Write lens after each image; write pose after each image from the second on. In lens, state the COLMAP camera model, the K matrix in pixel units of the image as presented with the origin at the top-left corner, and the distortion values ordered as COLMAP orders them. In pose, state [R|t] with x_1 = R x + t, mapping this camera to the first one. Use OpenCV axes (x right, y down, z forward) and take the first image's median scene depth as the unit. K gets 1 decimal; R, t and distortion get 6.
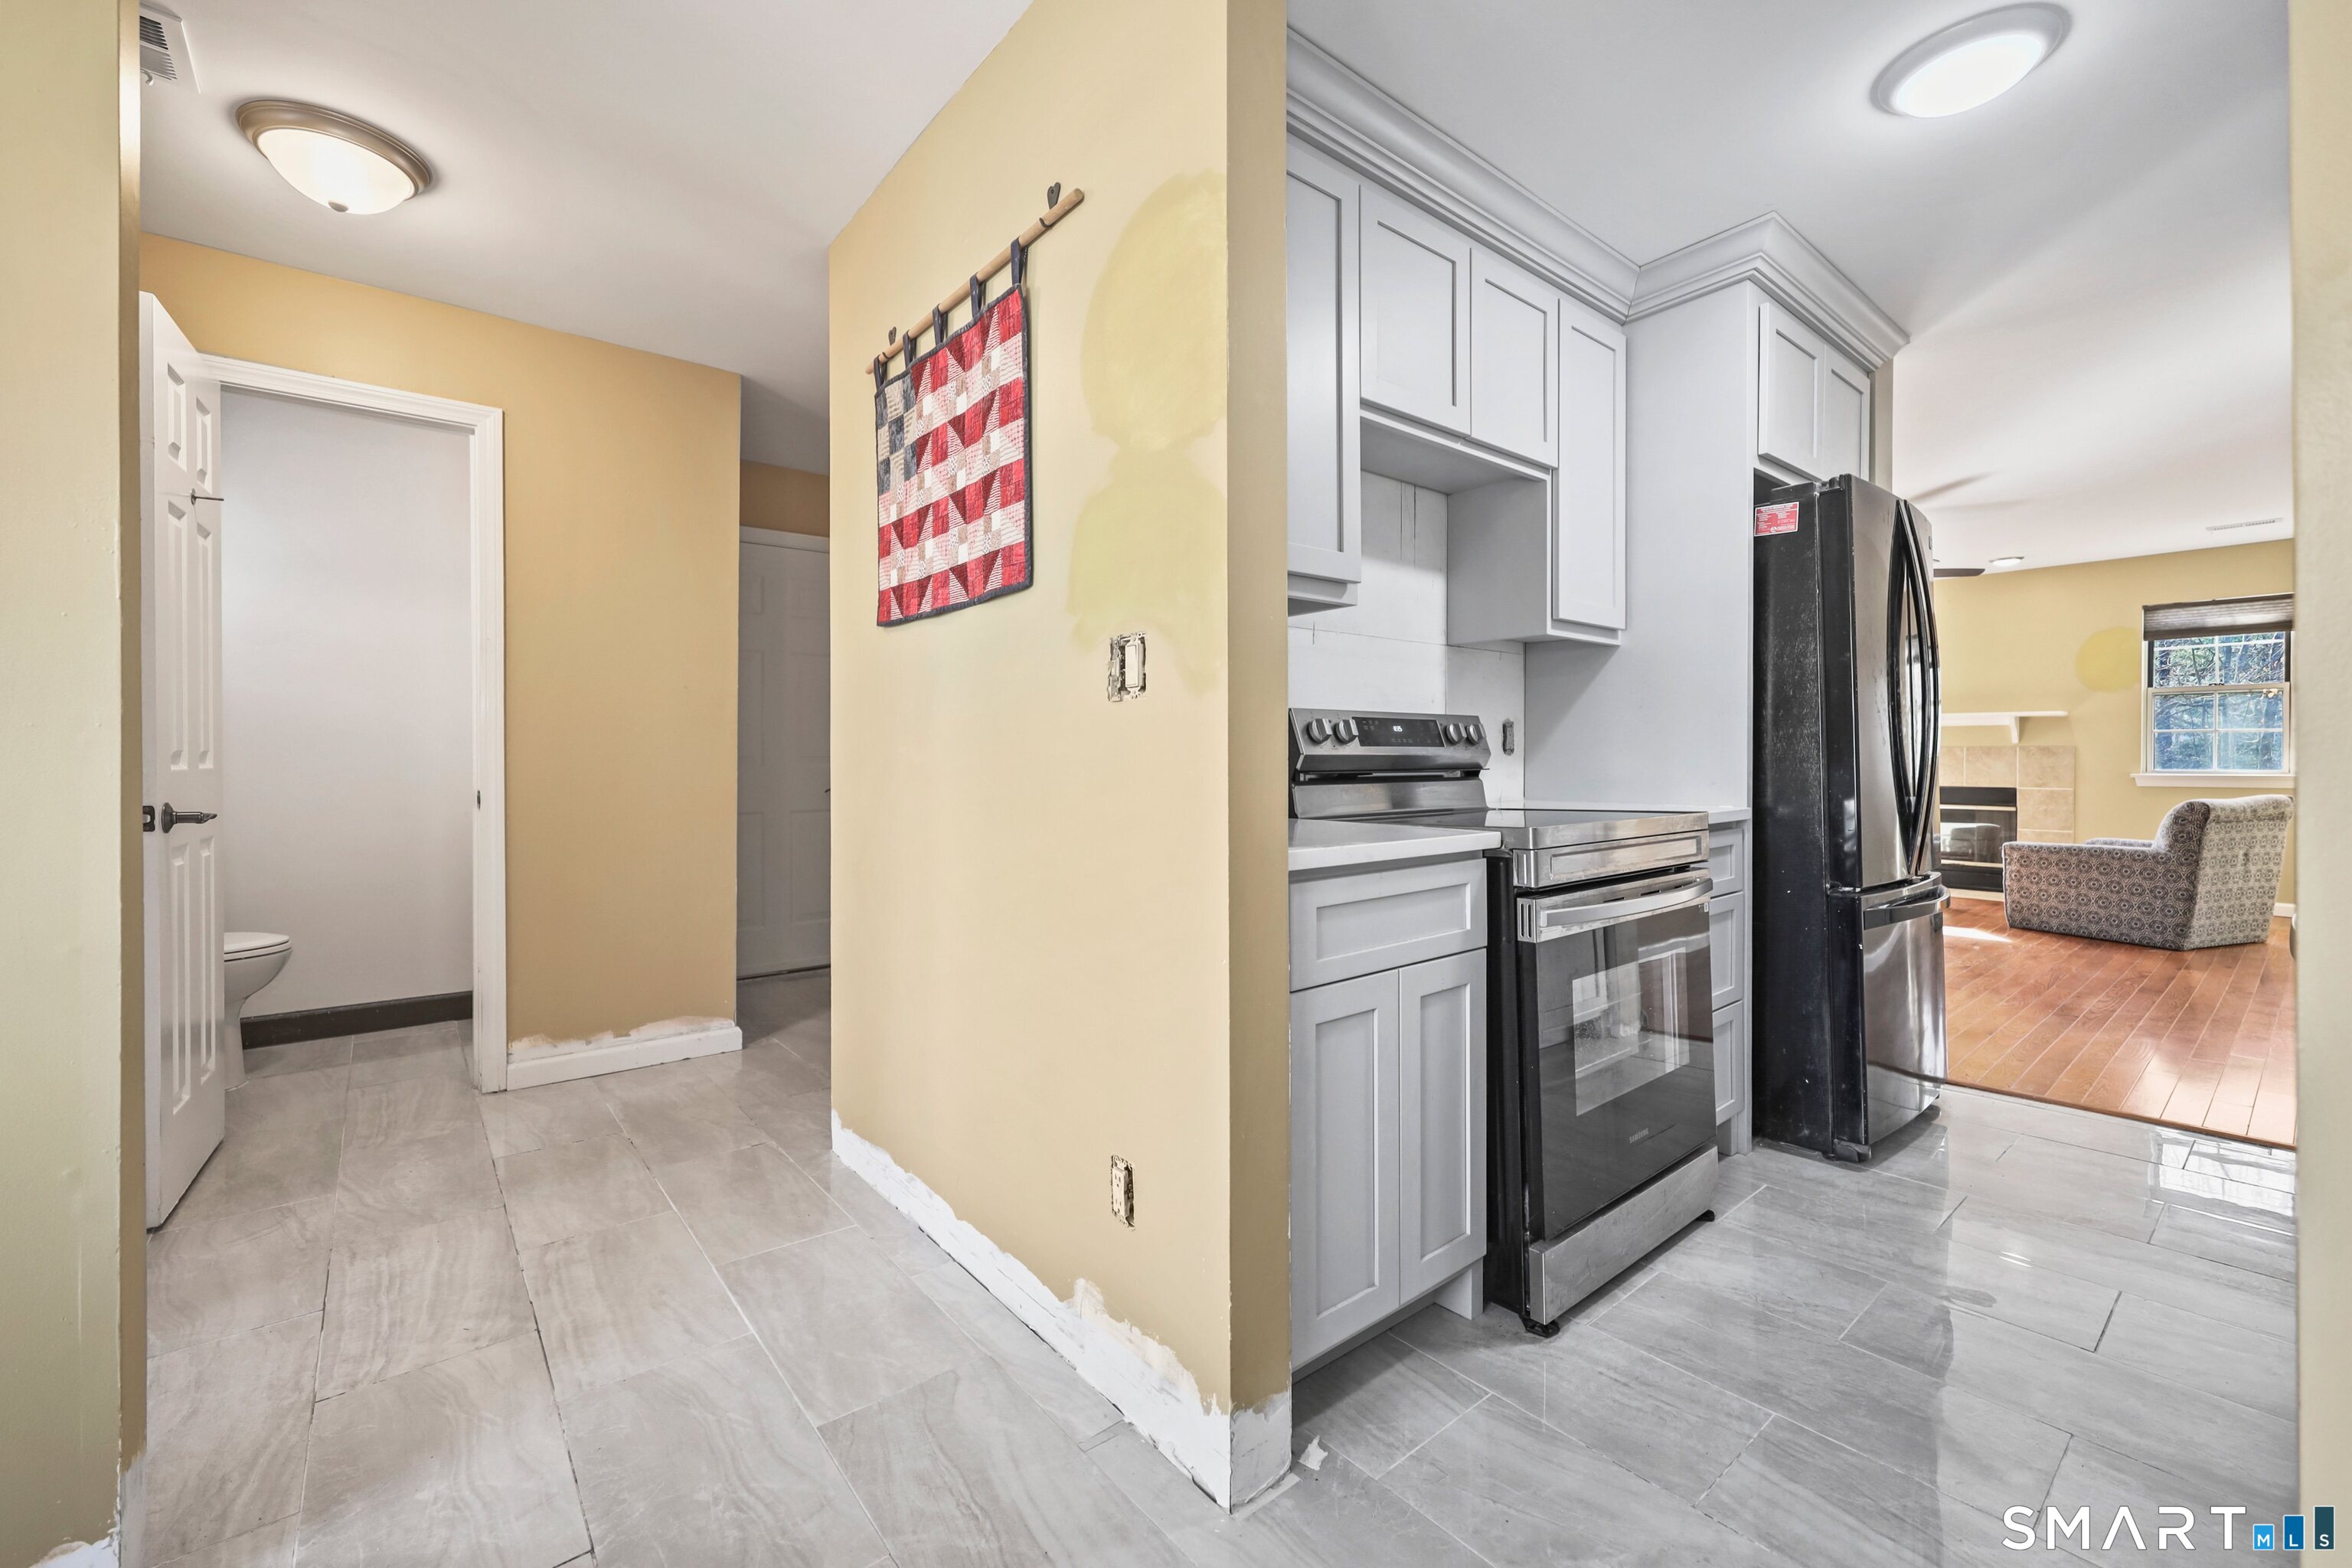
lens RADIAL K [[956.3, 0, 1173.7], [0, 956.3, 768.8], [0, 0, 1]] dist [0.000562, -0.000129]
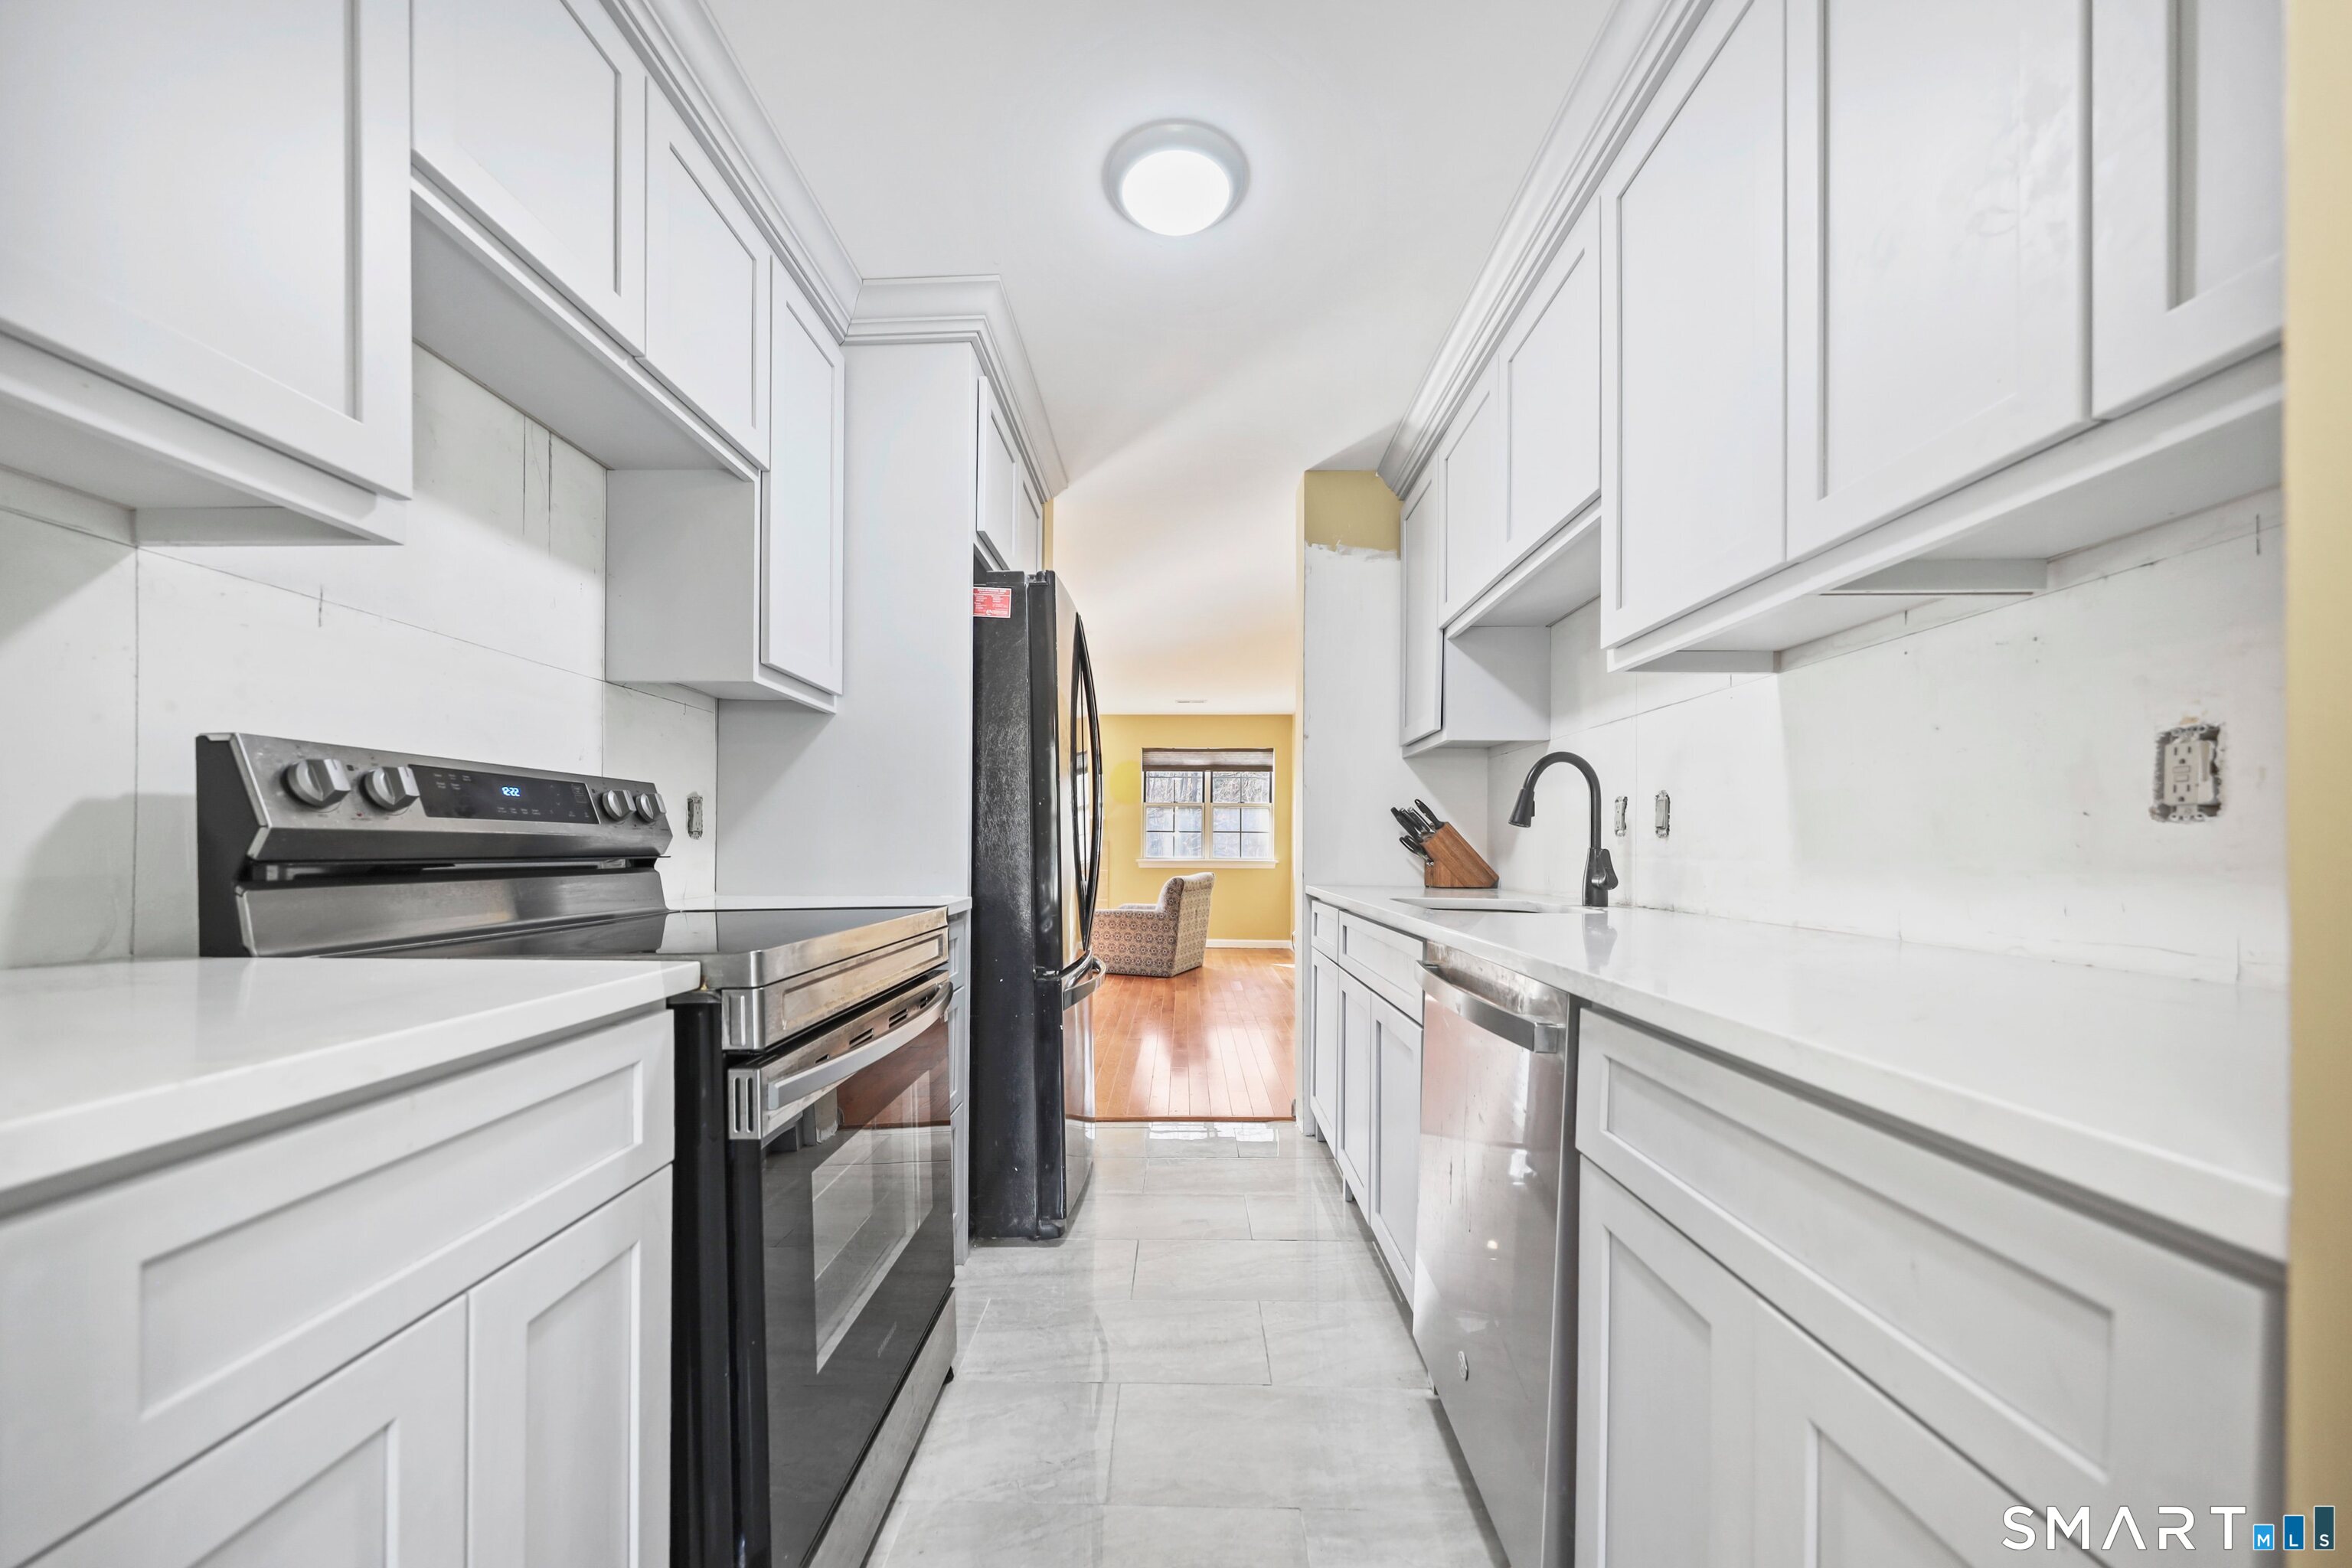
lens RADIAL K [[792.6, 0, 1126.4], [0, 792.6, 849.4], [0, 0, 1]] dist [0.002928, 0.000165]
pose [[0.658023, 0.006231, 0.752972, 0.110563], [-0.000114, 0.999967, -0.008175, -0.000187], [-0.752998, 0.005294, 0.658002, 0.363808]]
